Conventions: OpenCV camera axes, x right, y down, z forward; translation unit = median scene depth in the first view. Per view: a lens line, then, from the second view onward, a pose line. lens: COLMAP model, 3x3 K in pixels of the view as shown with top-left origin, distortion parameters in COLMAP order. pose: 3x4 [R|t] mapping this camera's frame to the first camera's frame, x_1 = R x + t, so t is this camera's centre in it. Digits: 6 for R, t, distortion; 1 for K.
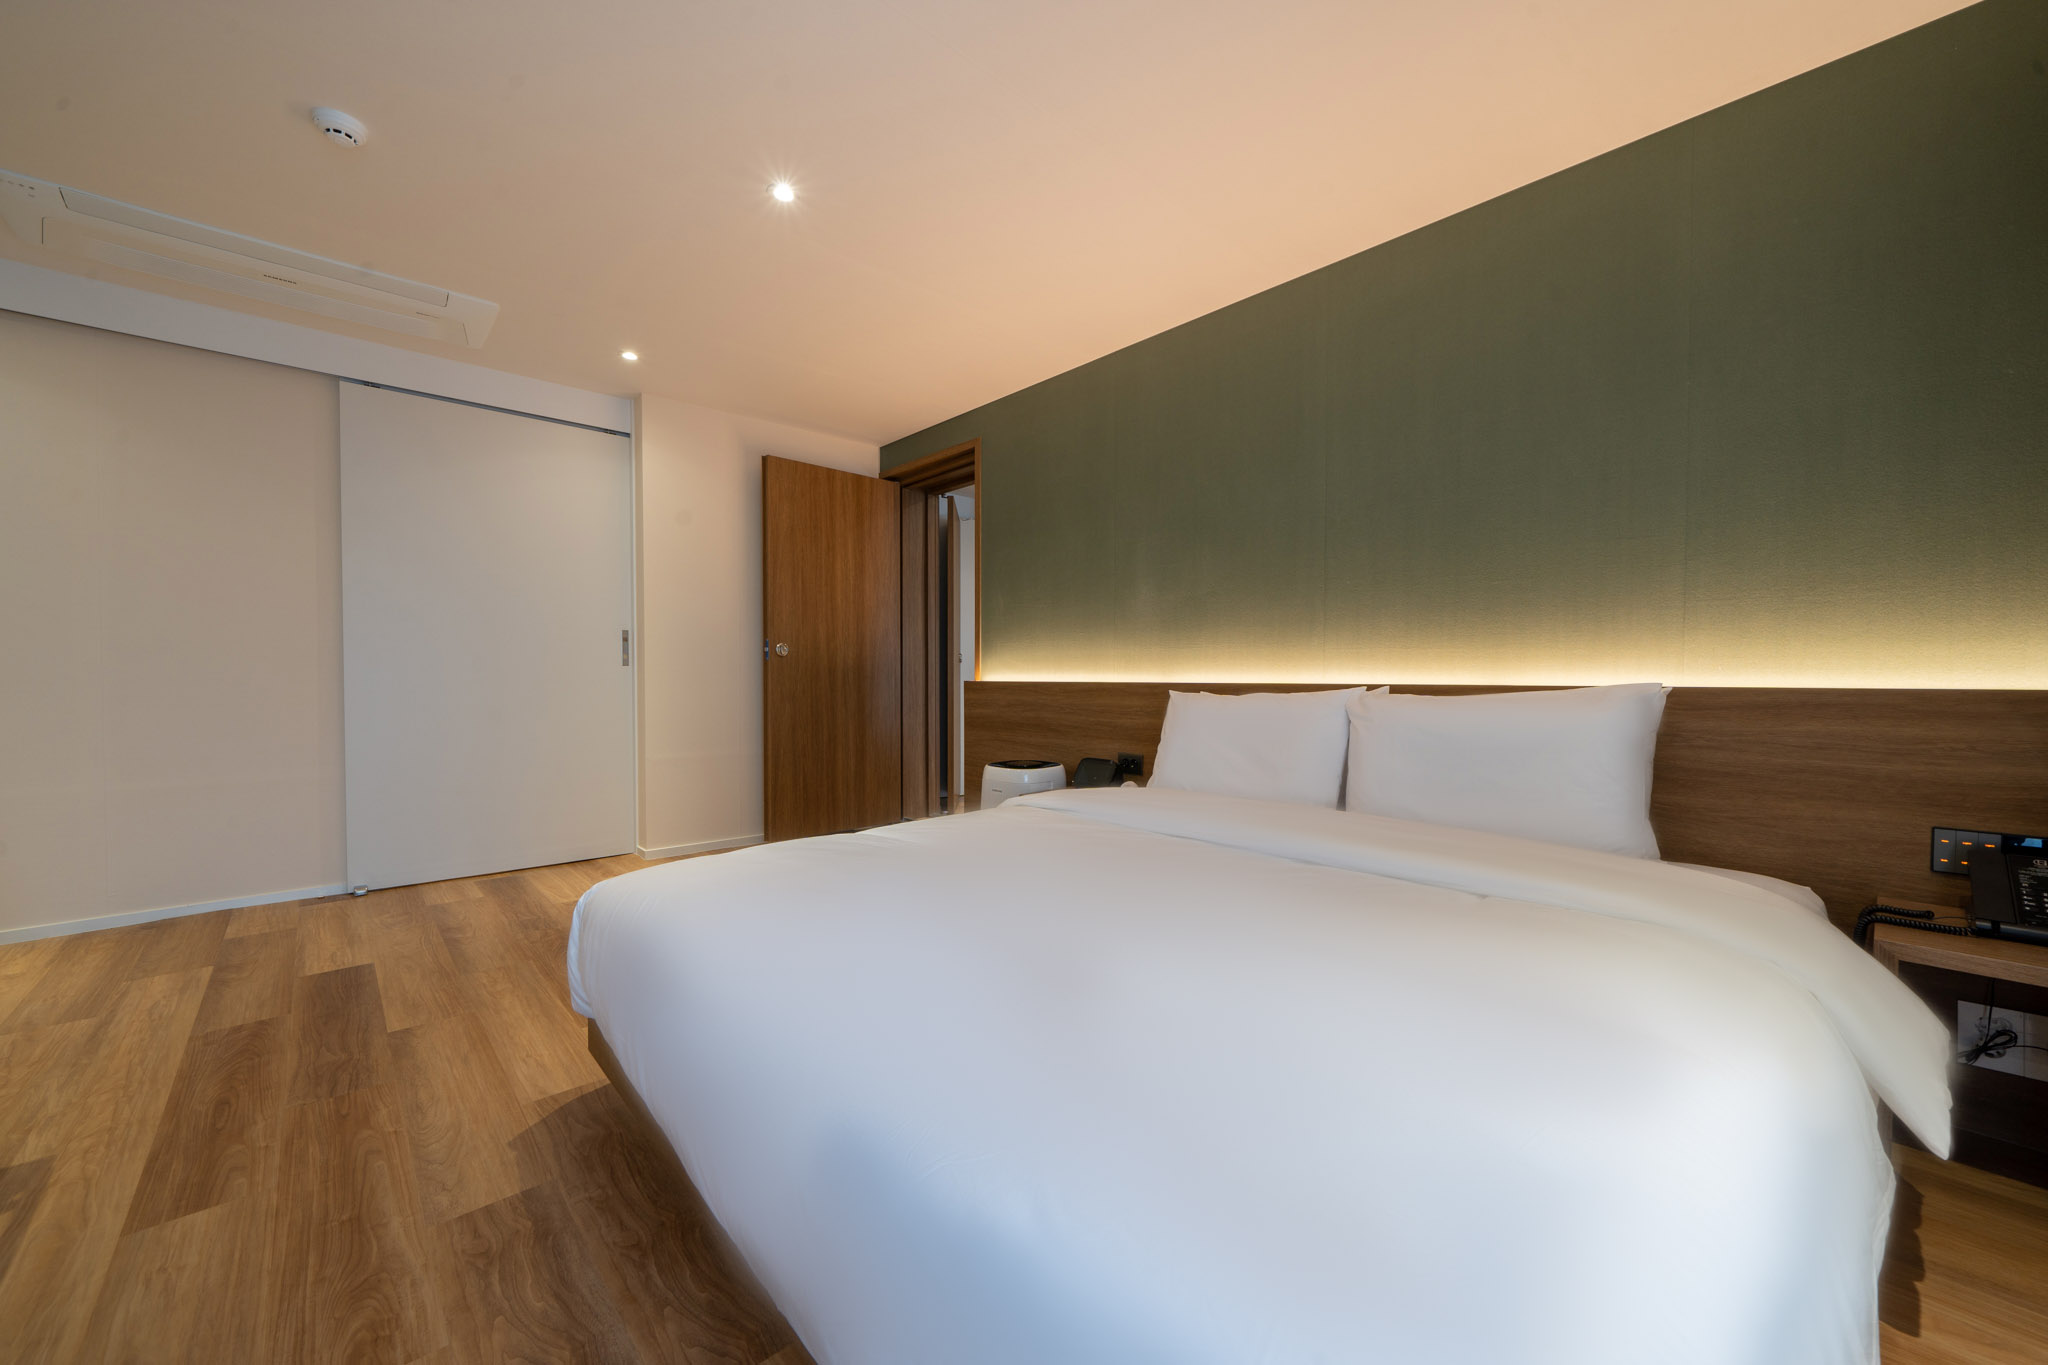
lens RADIAL K [[771.9, 0, 1011.2], [0, 771.9, 679.6], [0, 0, 1]] dist [0.000951, 0.000099]
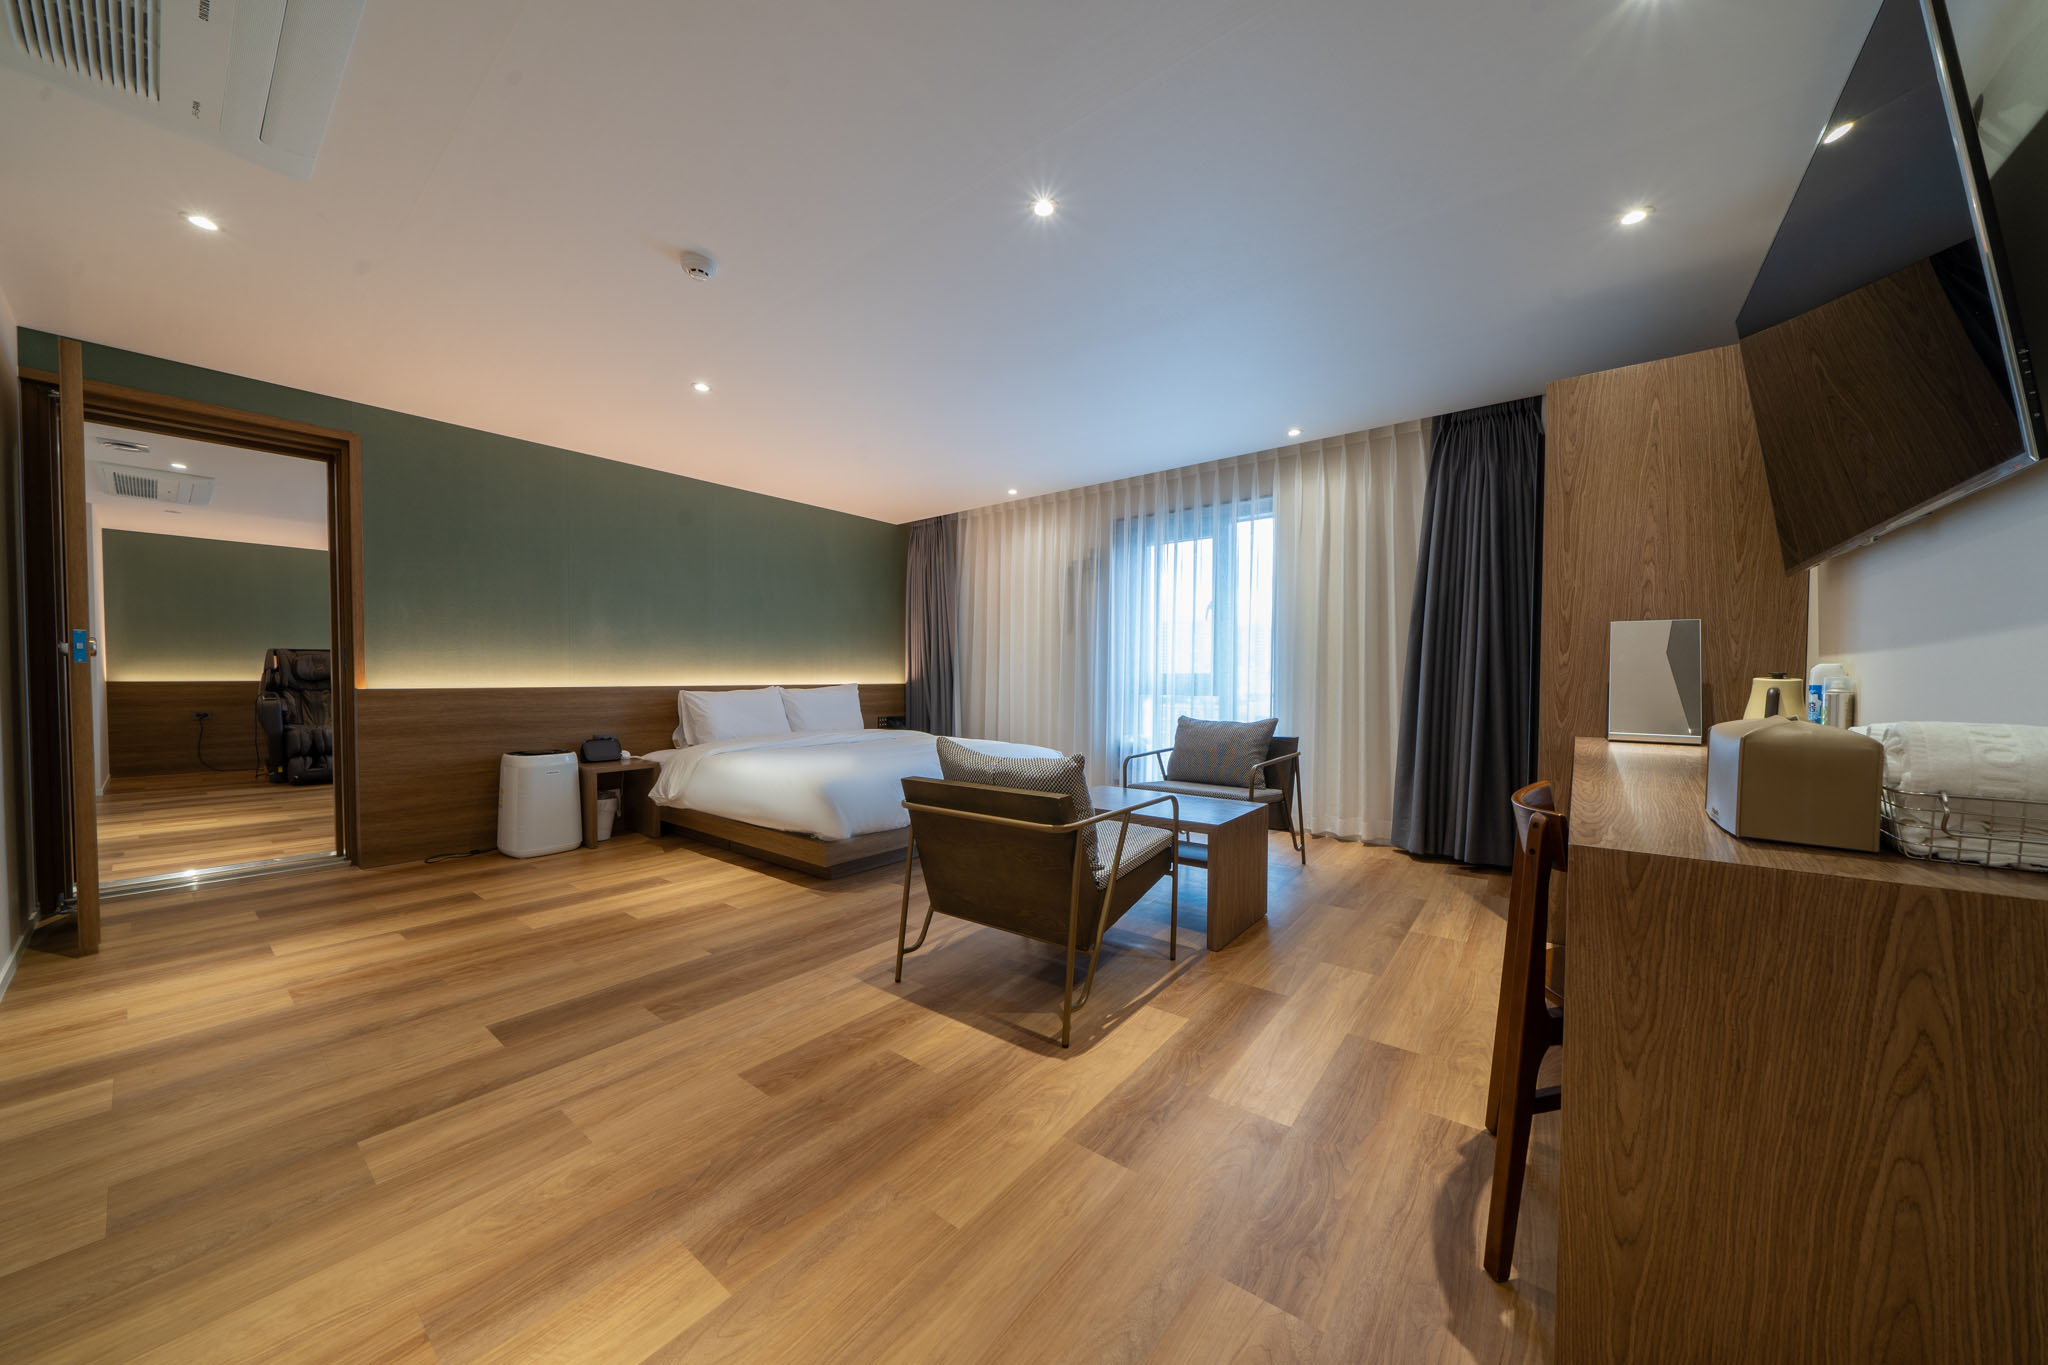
lens RADIAL K [[695.5, 0, 1033.8], [0, 695.5, 698.4], [0, 0, 1]] dist [-0.000413, 0.000062]
pose [[-0.179144, -0.034310, 0.983224, -2.072317], [0.002653, 0.999371, 0.035356, -0.030141], [-0.983819, 0.008942, -0.178940, 0.656241]]
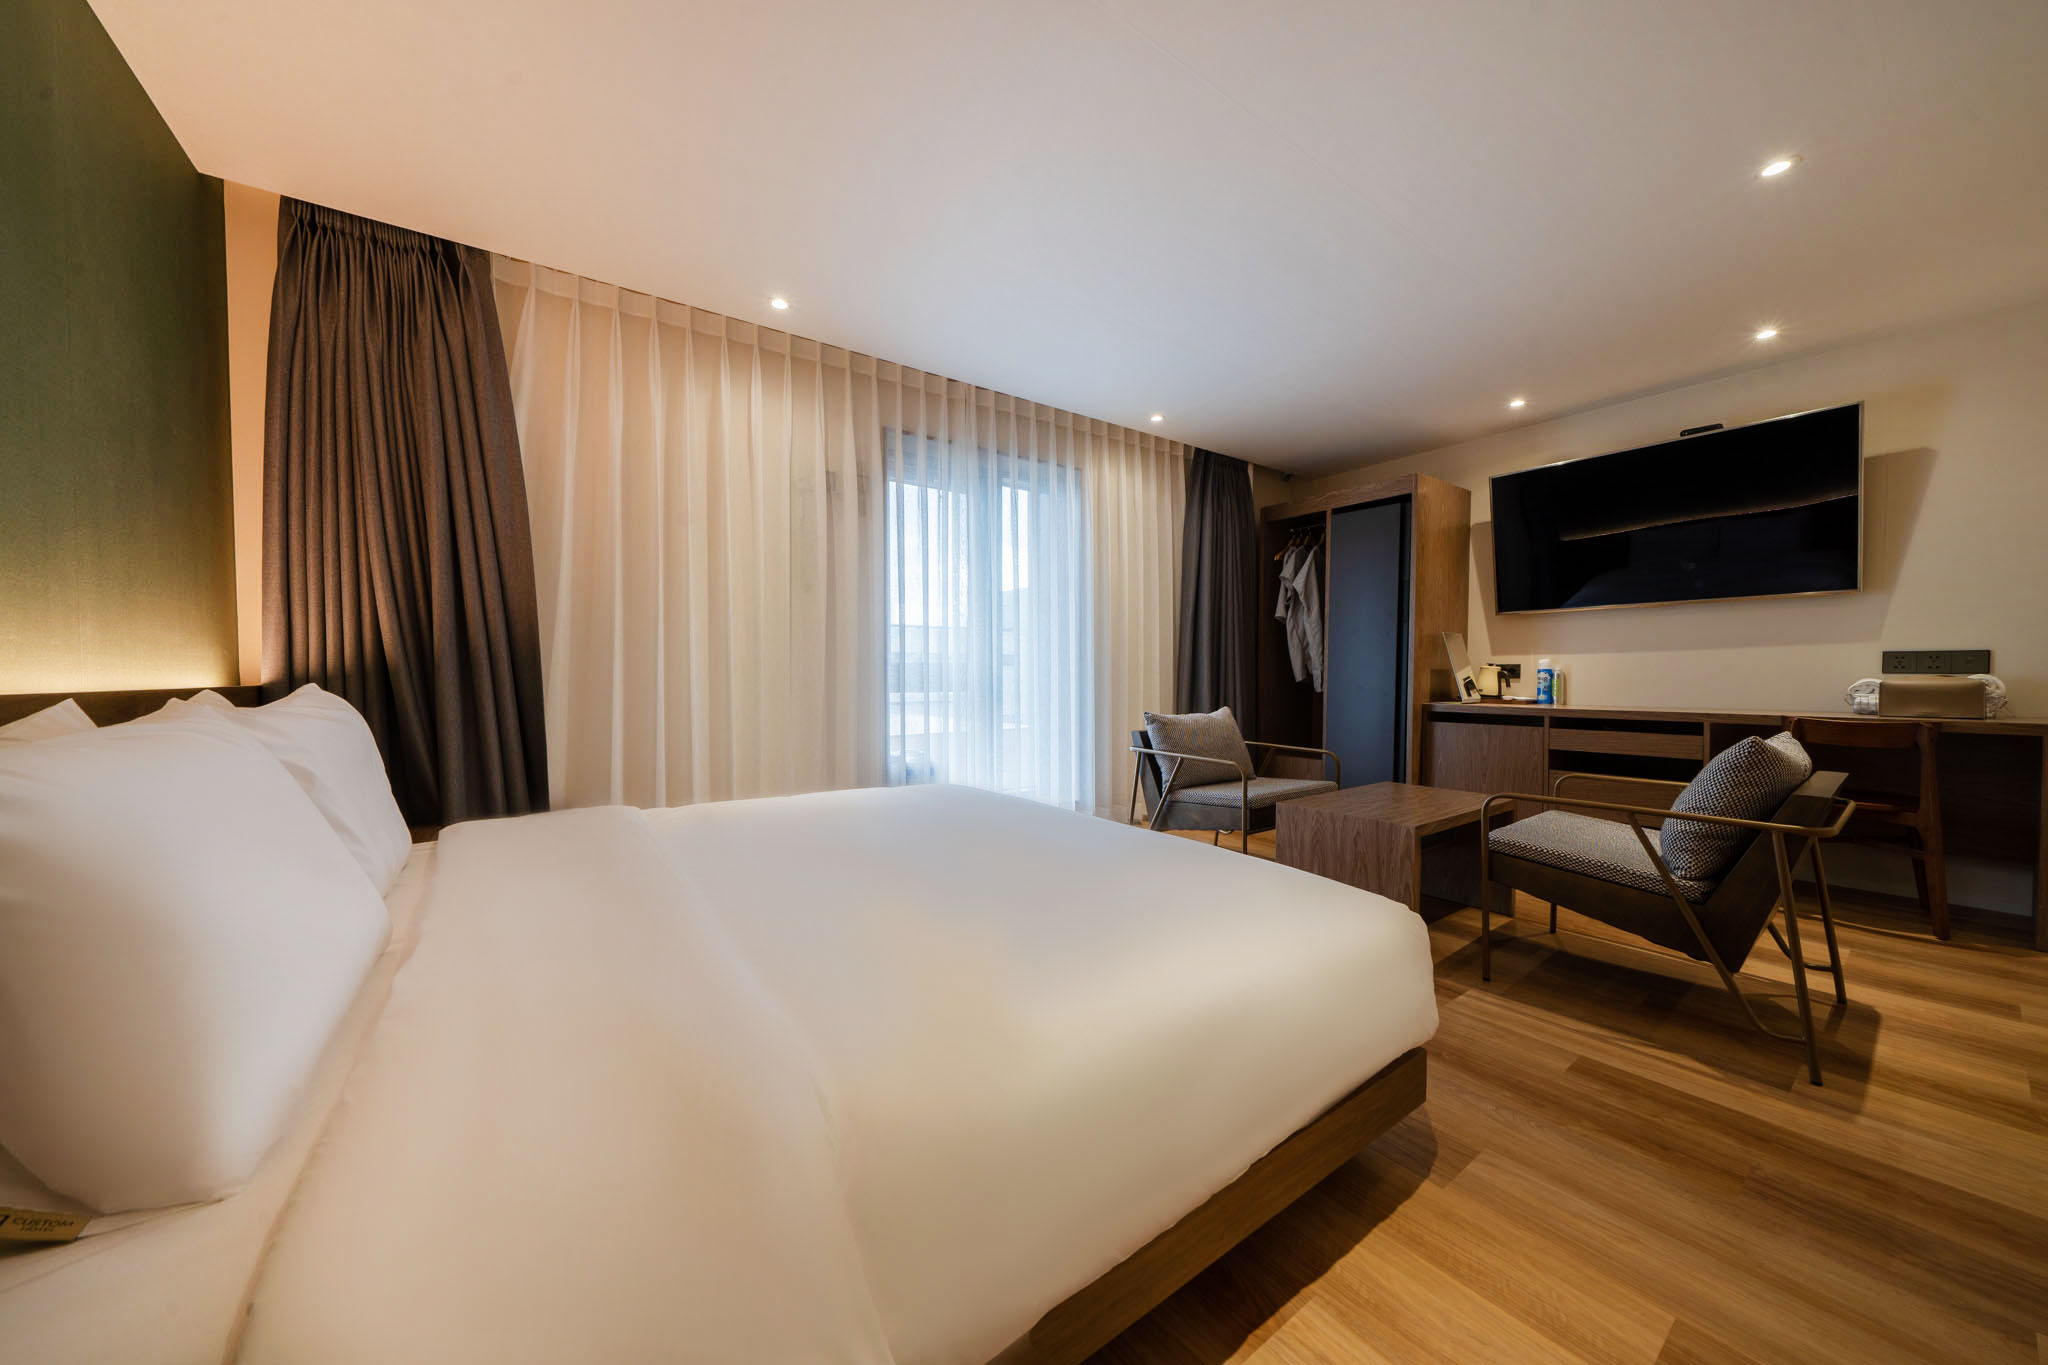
lens RADIAL K [[695.5, 0, 1033.8], [0, 695.5, 698.4], [0, 0, 1]] dist [-0.000413, 0.000062]
pose [[-0.995751, -0.006296, 0.091871, -0.146927], [-0.002727, 0.999238, 0.038924, -0.004686], [-0.092046, 0.038508, -0.995010, 1.522171]]
